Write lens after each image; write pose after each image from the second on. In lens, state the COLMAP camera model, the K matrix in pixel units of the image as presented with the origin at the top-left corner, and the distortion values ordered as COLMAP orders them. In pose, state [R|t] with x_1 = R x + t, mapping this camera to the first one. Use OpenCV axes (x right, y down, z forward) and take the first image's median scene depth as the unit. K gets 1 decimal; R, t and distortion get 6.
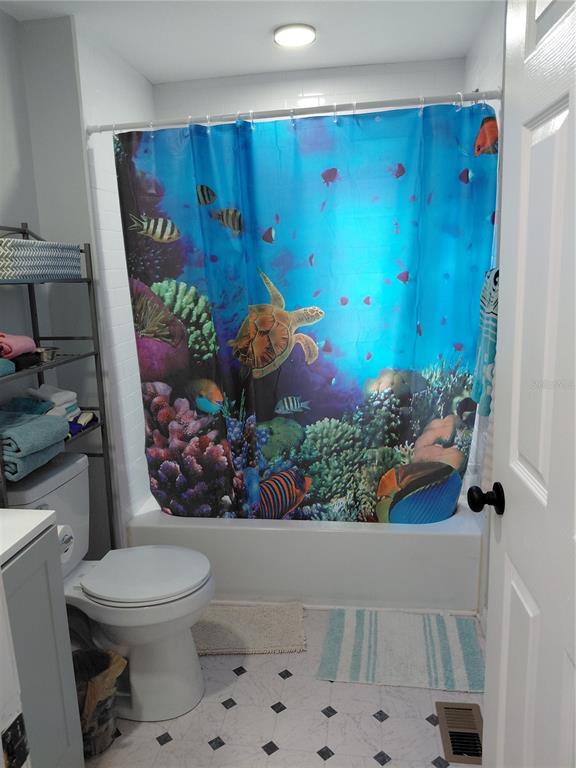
lens RADIAL K [[571.8, 0, 286.1], [0, 571.8, 401.3], [0, 0, 1]] dist [0.119287, -0.246338]
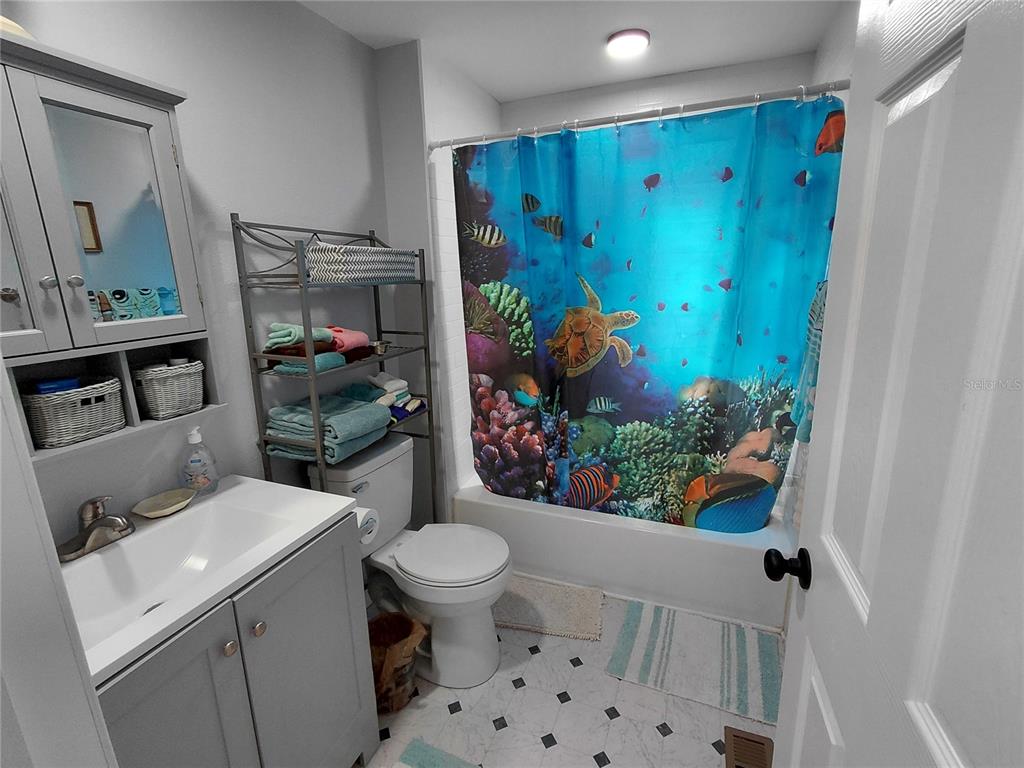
lens RADIAL K [[467.7, 0, 529.3], [0, 467.7, 380.3], [0, 0, 1]] dist [-0.008128, 0.000456]
pose [[0.972027, 0.068312, -0.224715, 0.071109], [-0.063871, 0.997593, 0.026981, -0.055617], [0.226018, -0.011873, 0.974051, 0.163503]]
